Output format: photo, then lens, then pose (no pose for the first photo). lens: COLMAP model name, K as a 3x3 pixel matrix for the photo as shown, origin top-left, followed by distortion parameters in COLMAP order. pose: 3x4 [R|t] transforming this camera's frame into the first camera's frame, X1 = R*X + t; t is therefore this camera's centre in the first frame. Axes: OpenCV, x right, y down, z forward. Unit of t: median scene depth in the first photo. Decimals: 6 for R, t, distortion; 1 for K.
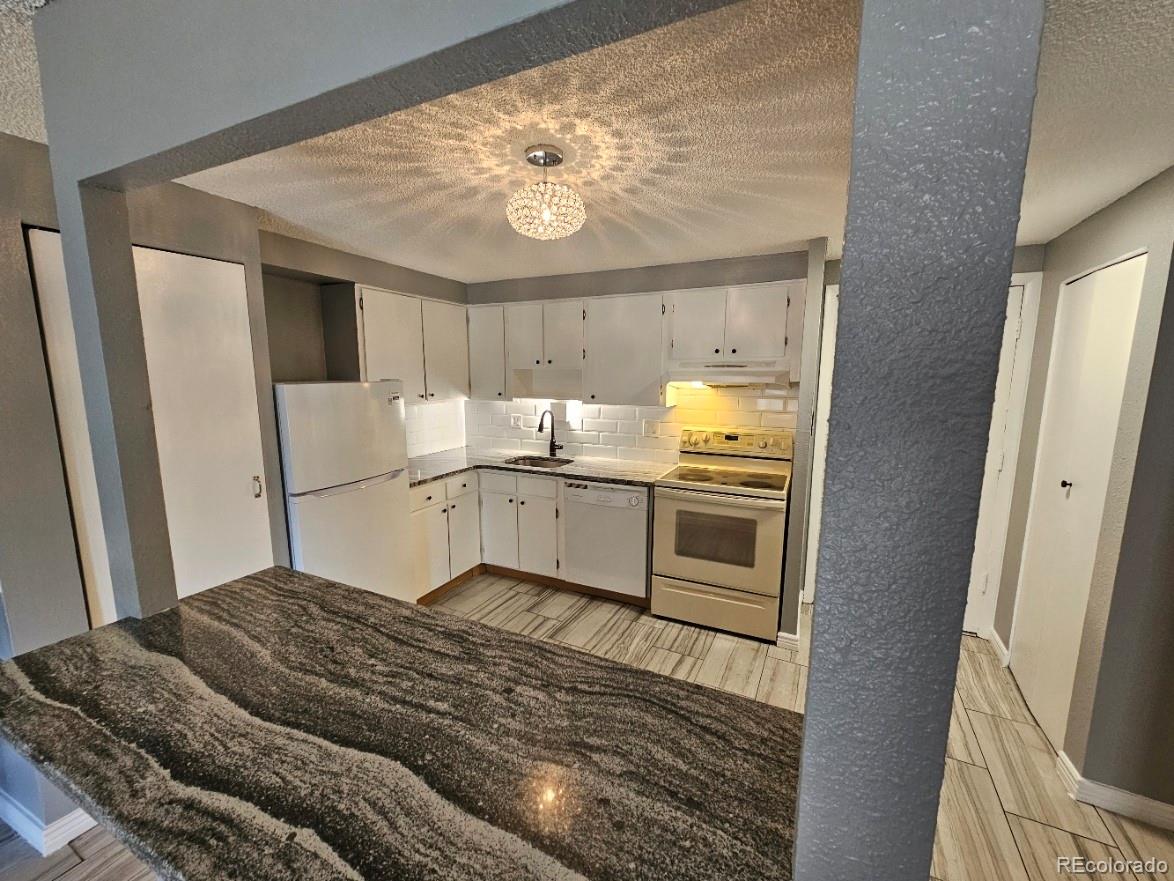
lens RADIAL K [[480.1, 0, 587.9], [0, 480.1, 448.1], [0, 0, 1]] dist [-0.000367, -0.000013]
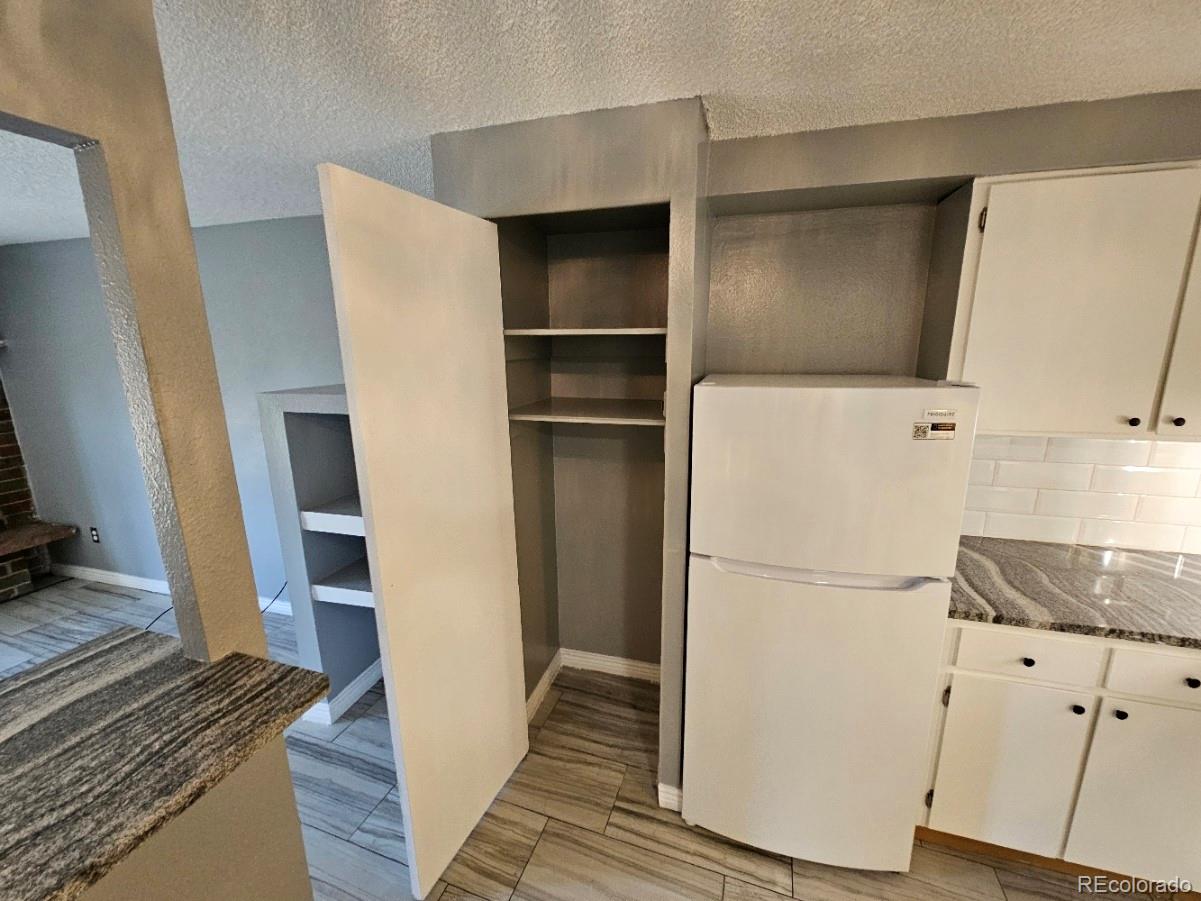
lens RADIAL K [[491.1, 0, 598.9], [0, 491.1, 449.0], [0, 0, 1]] dist [-0.000367, -0.000013]
pose [[0.150963, 0.197517, -0.968606, -0.001198], [-0.148293, 0.973272, 0.175357, -0.108450], [0.977353, 0.117165, 0.176218, 0.565405]]
